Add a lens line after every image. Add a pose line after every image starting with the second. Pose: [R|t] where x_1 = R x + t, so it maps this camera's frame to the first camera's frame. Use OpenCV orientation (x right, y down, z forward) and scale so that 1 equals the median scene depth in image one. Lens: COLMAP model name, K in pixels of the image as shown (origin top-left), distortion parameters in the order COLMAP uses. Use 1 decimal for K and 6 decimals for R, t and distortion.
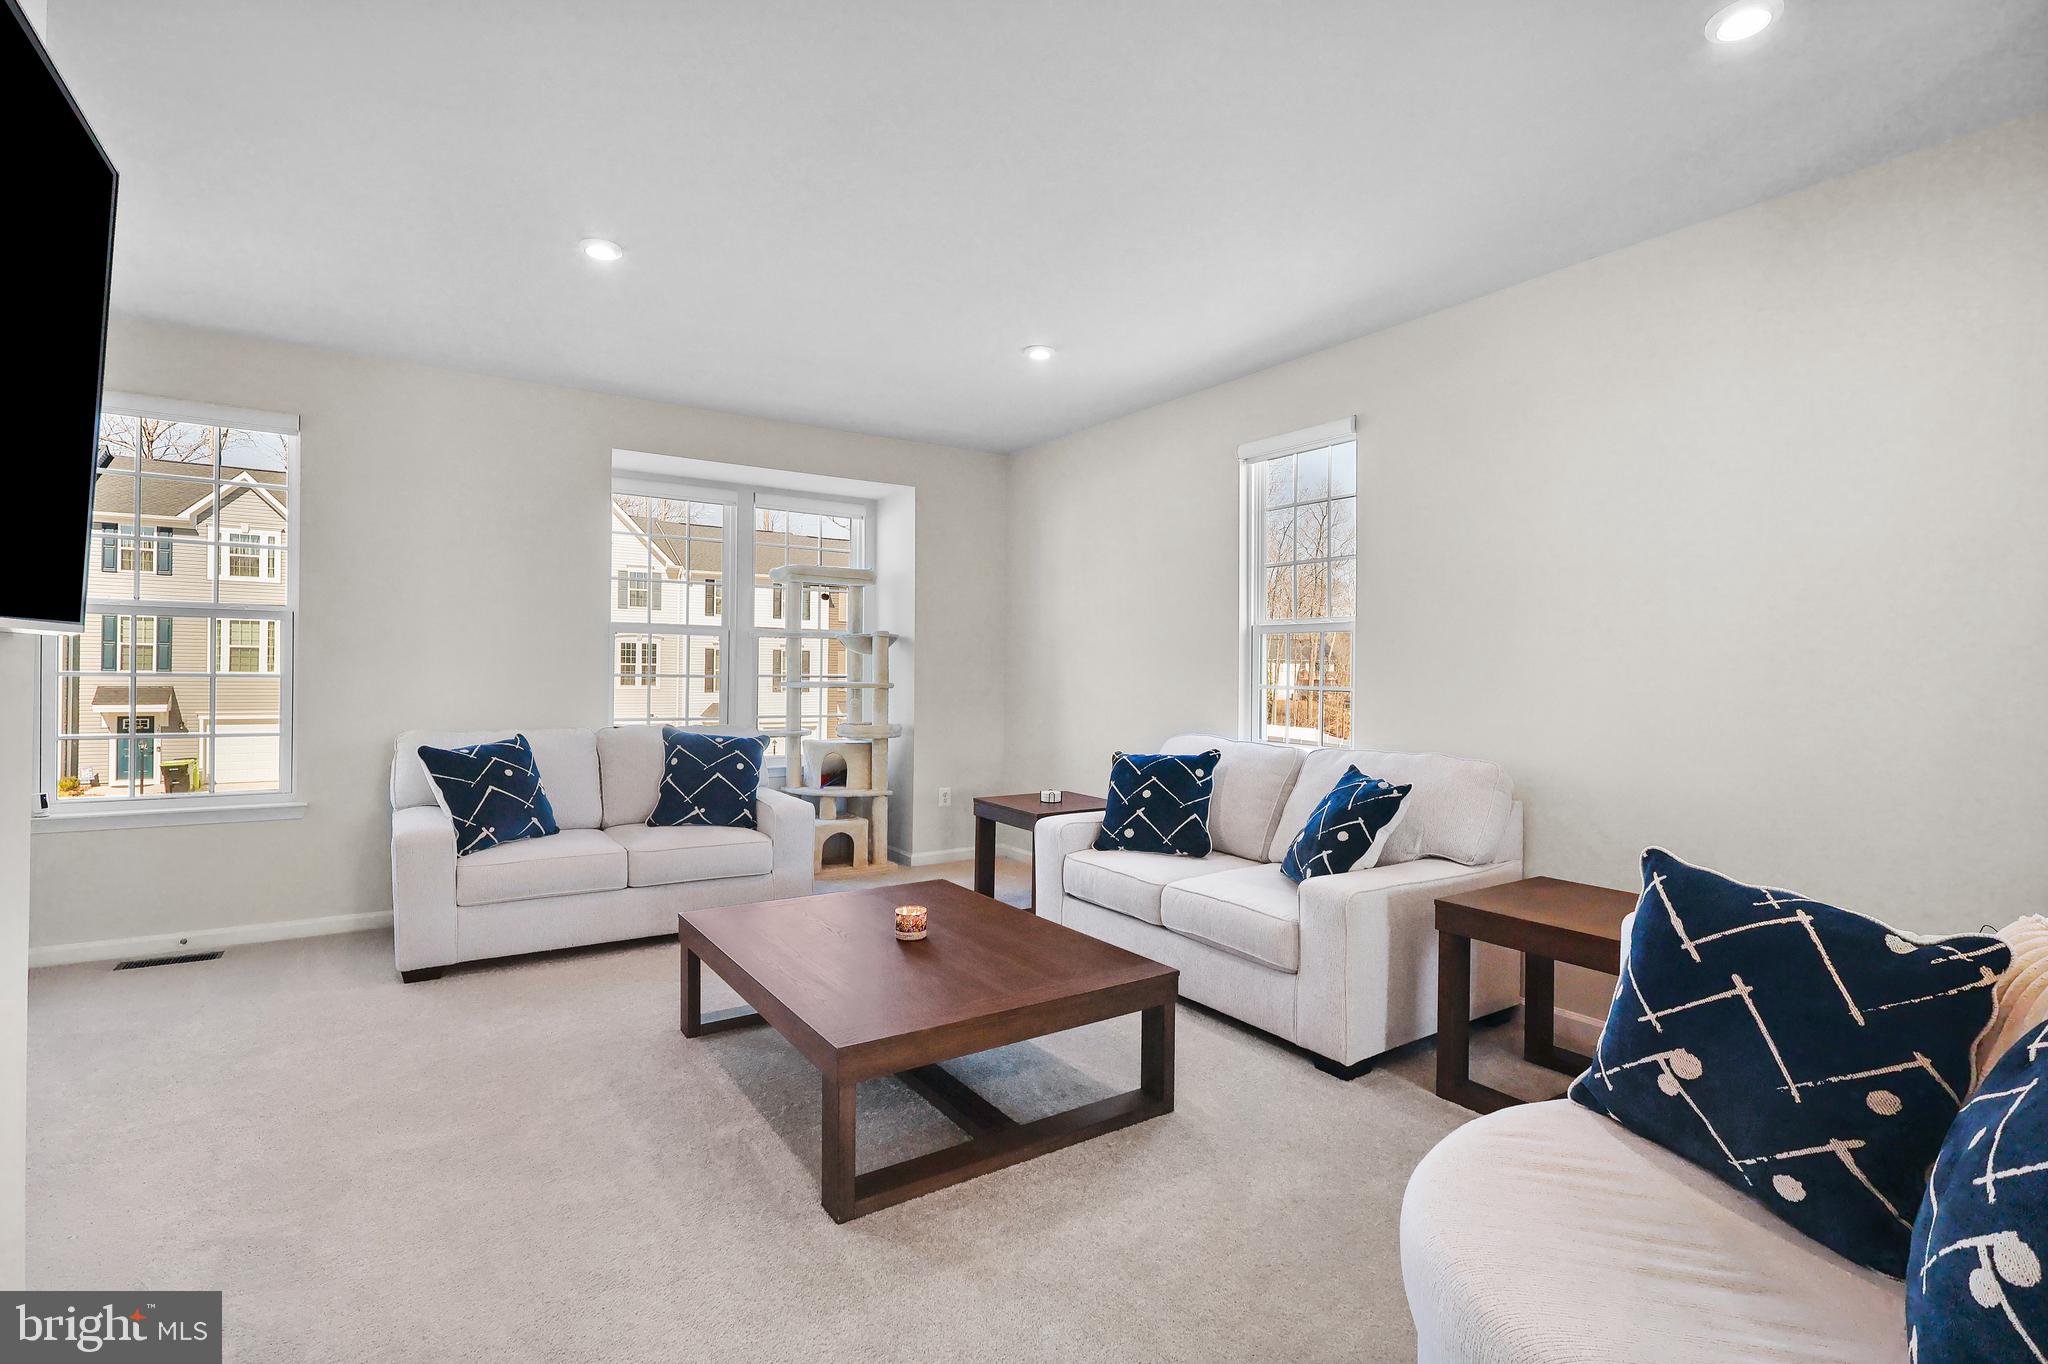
lens RADIAL K [[952.0, 0, 1010.0], [0, 952.0, 669.1], [0, 0, 1]] dist [-0.000816, 0.000360]
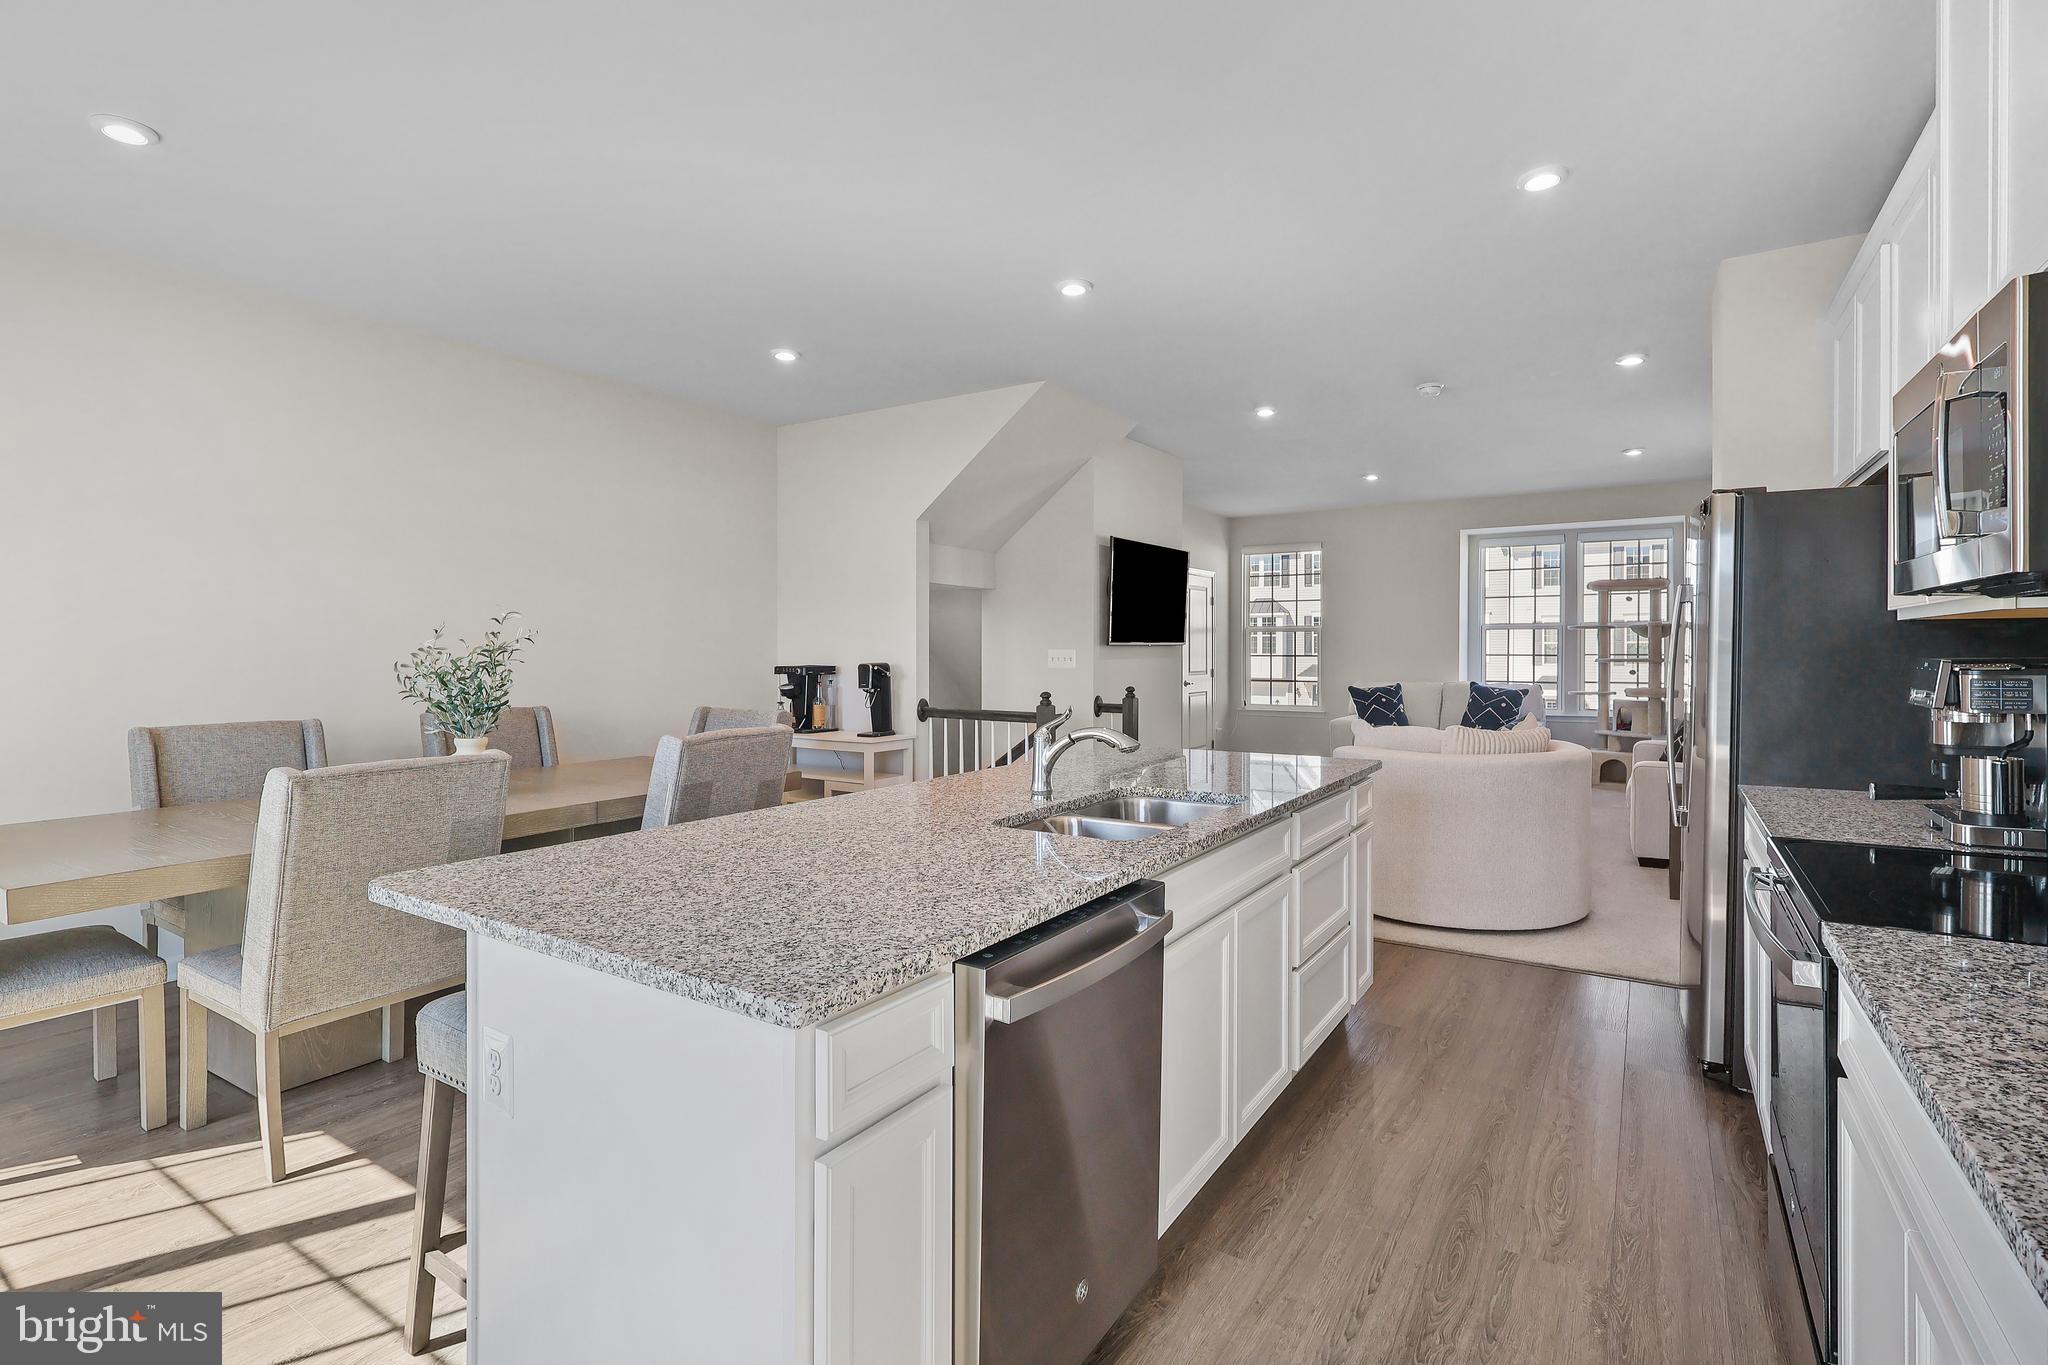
lens RADIAL K [[952.0, 0, 1010.0], [0, 952.0, 669.6], [0, 0, 1]] dist [-0.000816, 0.000360]
pose [[0.385560, 0.013505, -0.922584, 1.072662], [0.006688, 0.999826, 0.017430, -0.002182], [0.922658, -0.012891, 0.385403, -0.566545]]
